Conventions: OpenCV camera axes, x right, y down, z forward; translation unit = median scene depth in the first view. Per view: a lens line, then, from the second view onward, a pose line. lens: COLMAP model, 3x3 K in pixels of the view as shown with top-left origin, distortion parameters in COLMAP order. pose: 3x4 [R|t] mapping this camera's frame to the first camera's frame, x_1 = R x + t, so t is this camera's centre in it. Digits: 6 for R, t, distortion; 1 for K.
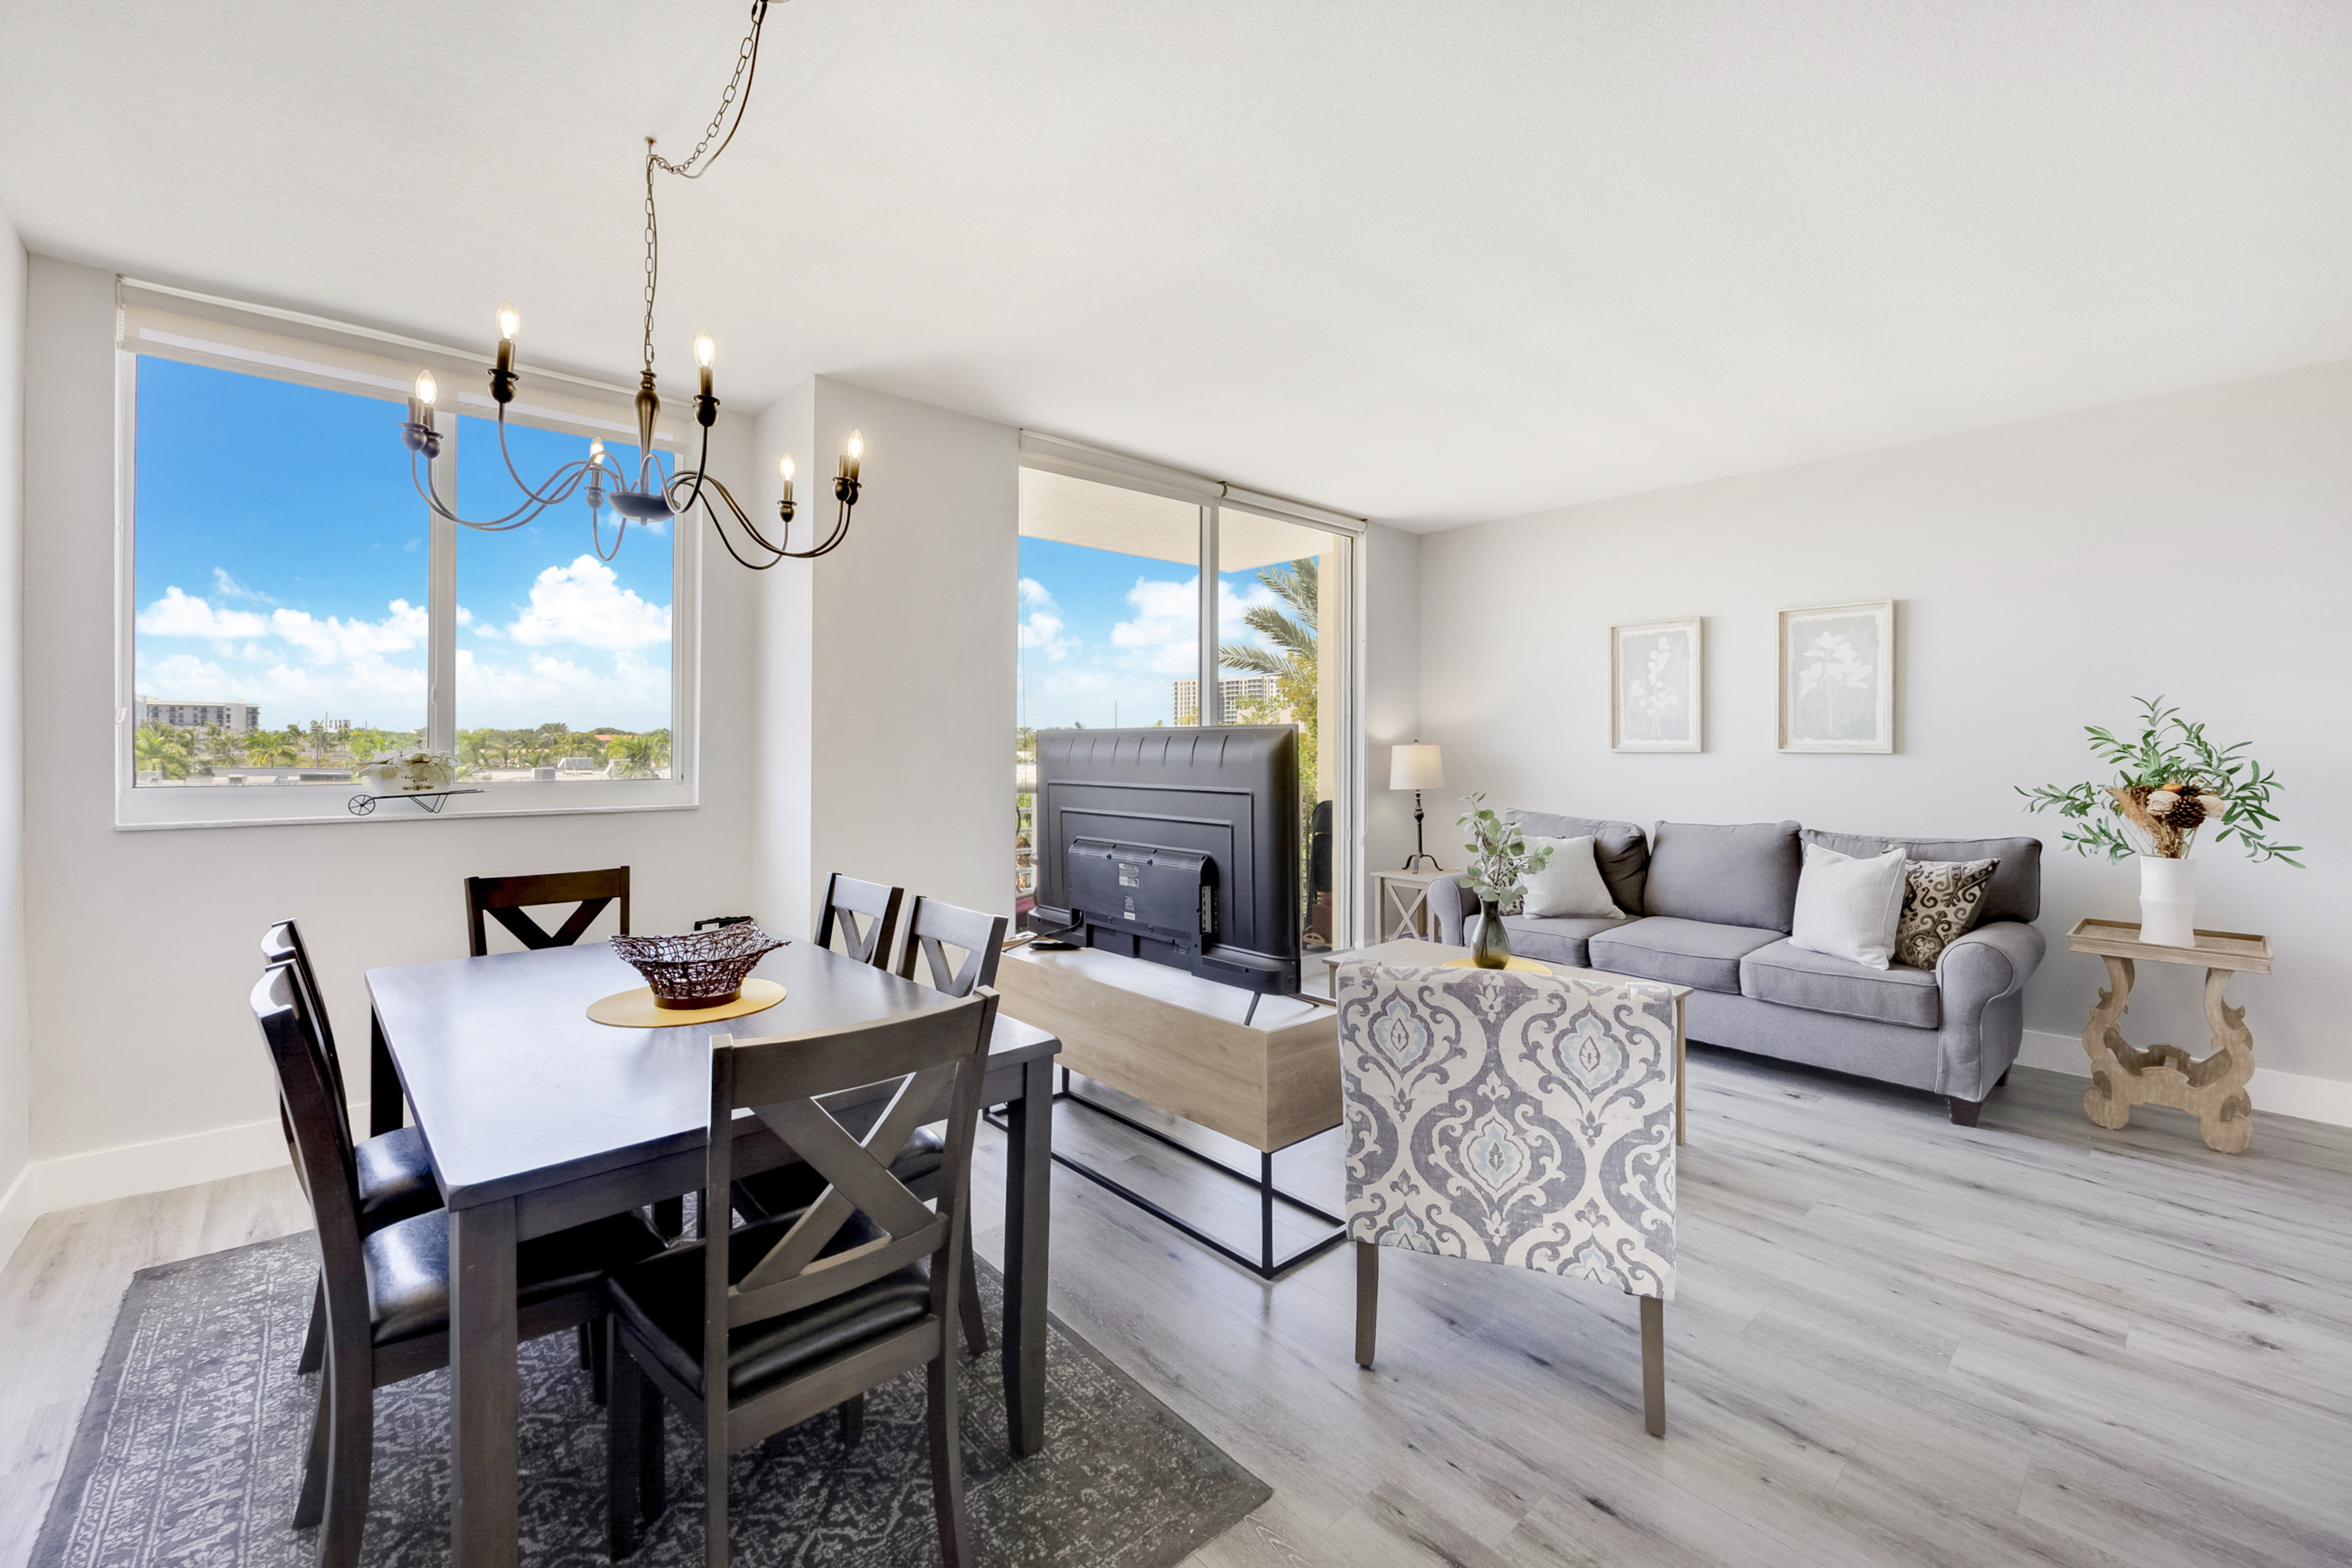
lens RADIAL K [[984.8, 0, 1176.6], [0, 984.8, 750.0], [0, 0, 1]] dist [-0.003960, -0.000359]
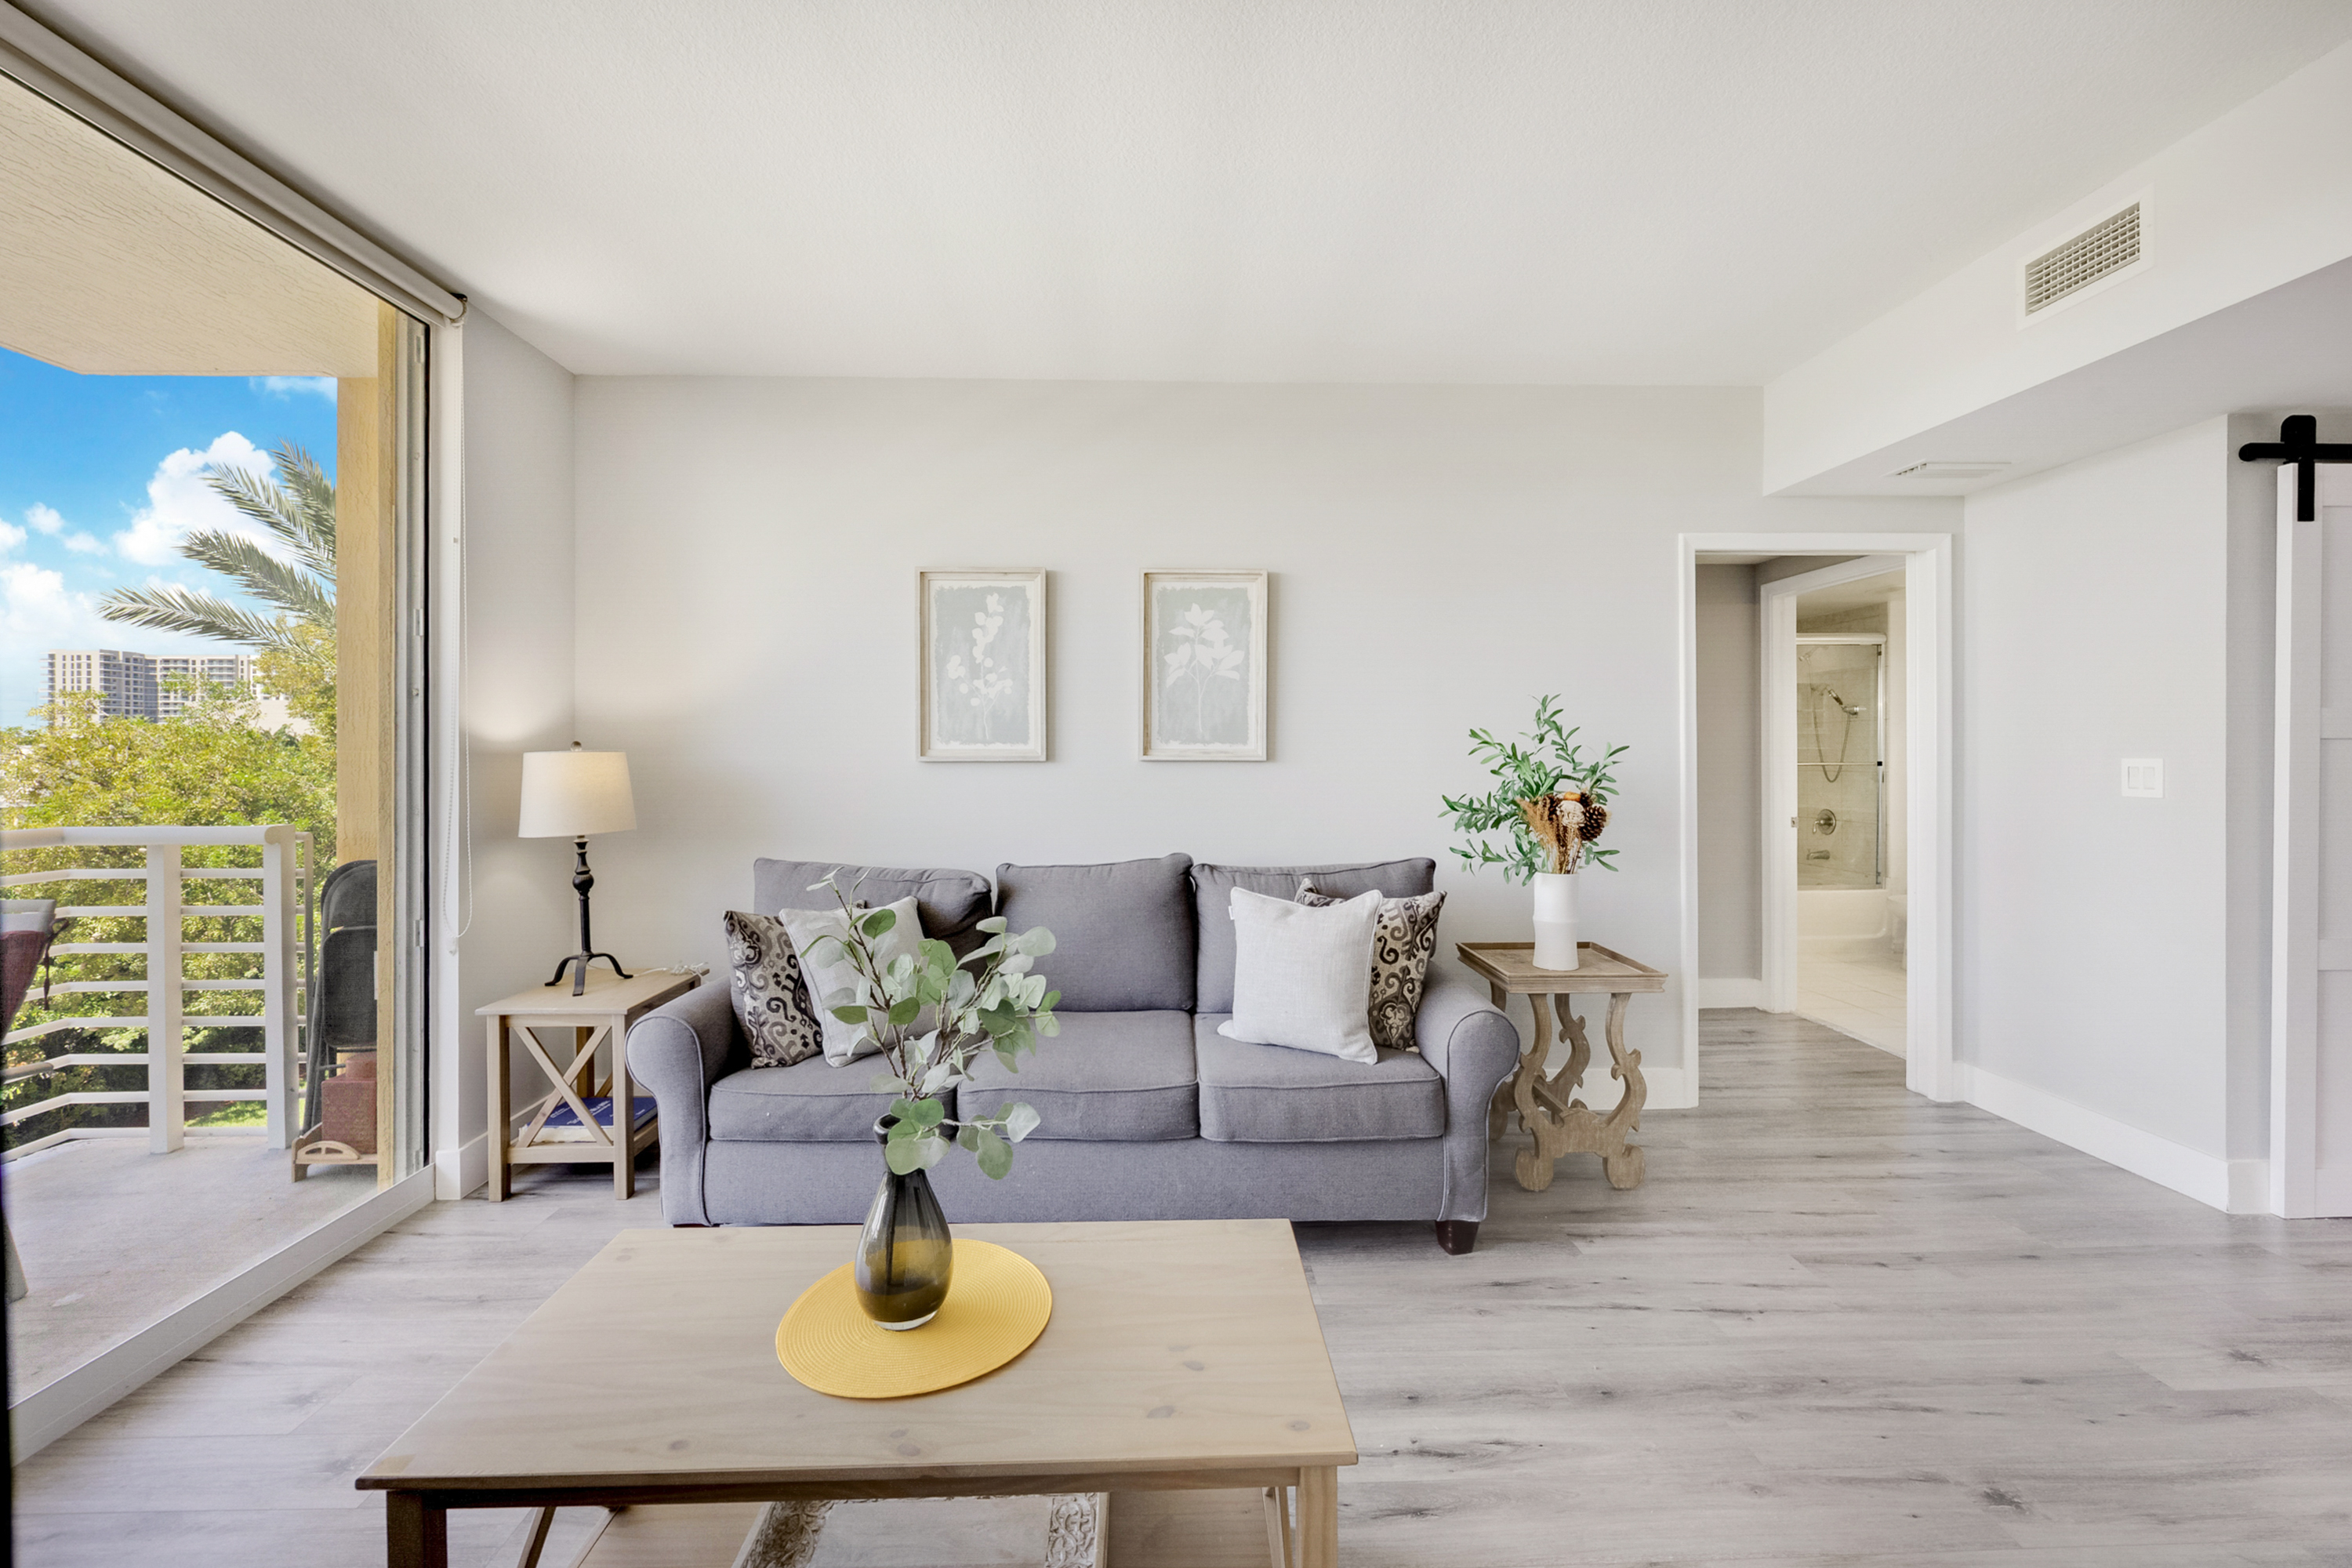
lens RADIAL K [[953.5, 0, 1170.0], [0, 953.5, 749.5], [0, 0, 1]] dist [-0.004076, -0.000121]
pose [[0.651110, -0.000171, 0.758983, 0.069817], [0.005750, 0.999972, -0.004708, -0.002081], [-0.758961, 0.007429, 0.651093, 0.482202]]
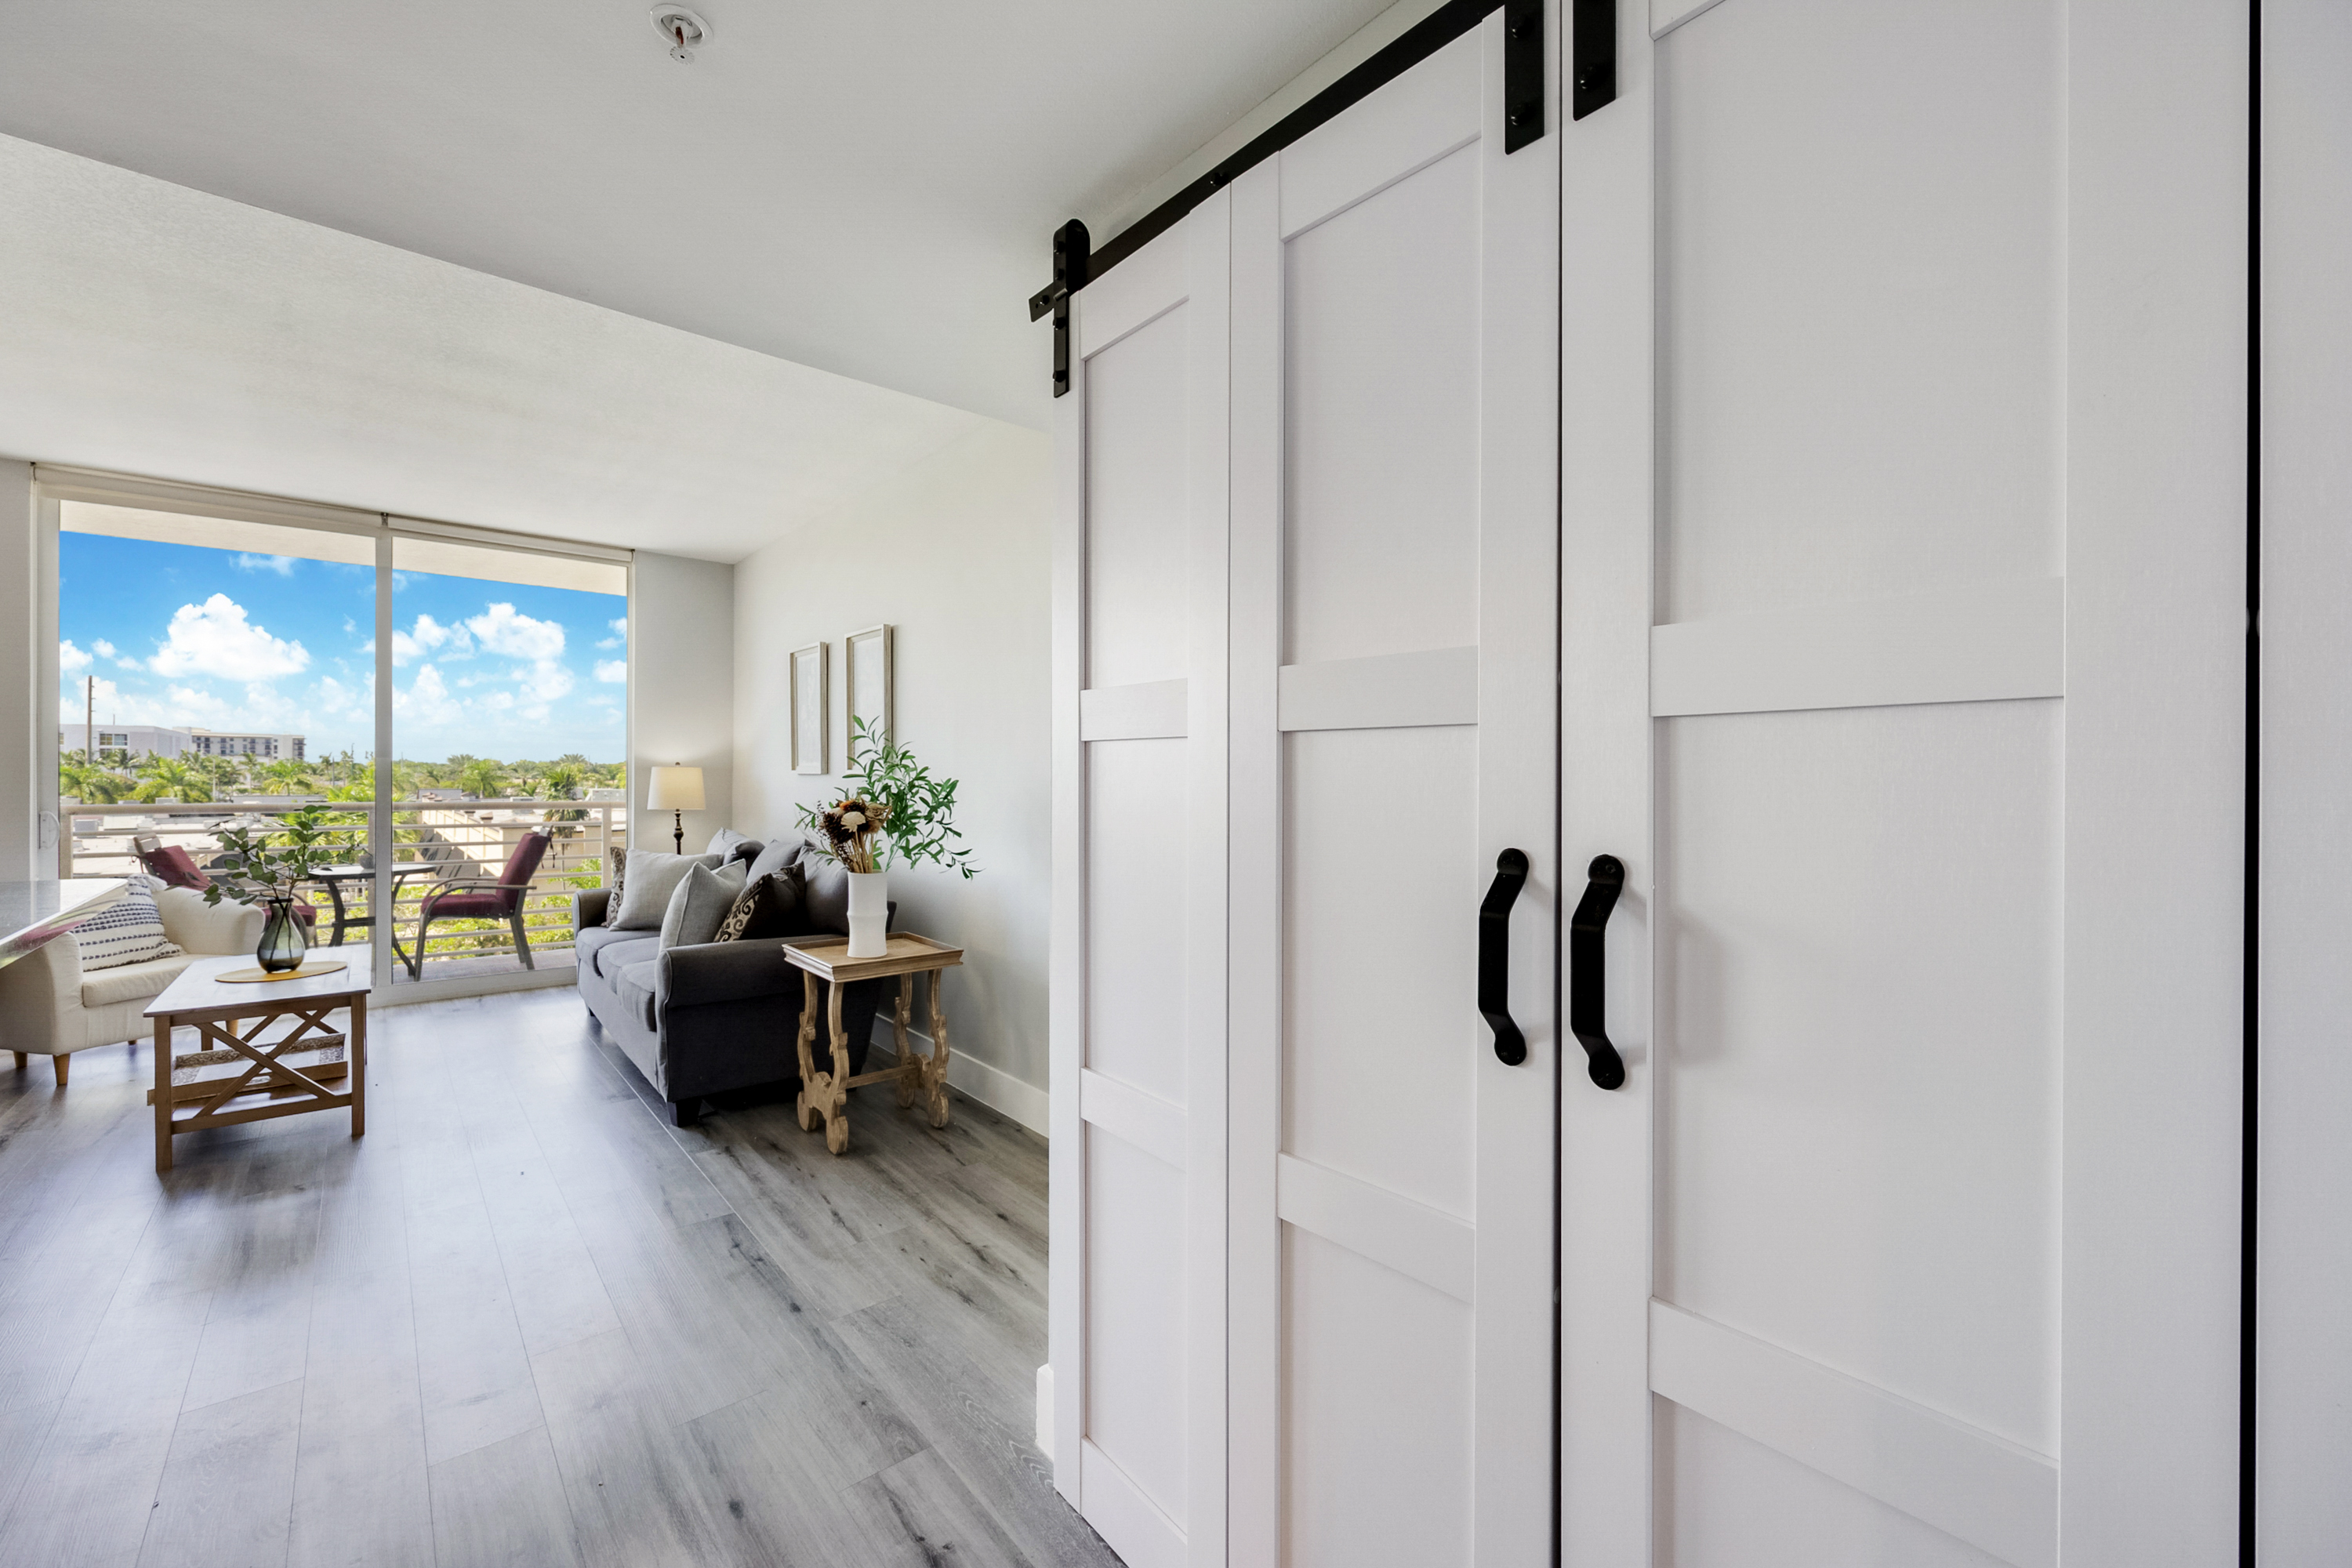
lens RADIAL K [[939.6, 0, 1176.0], [0, 939.6, 784.0], [0, 0, 1]] dist [-0.001731, -0.000044]
pose [[0.999514, 0.006642, -0.030458, 0.959179], [-0.006677, 0.999977, -0.001064, 0.009887], [0.030450, 0.001267, 0.999535, 0.004515]]
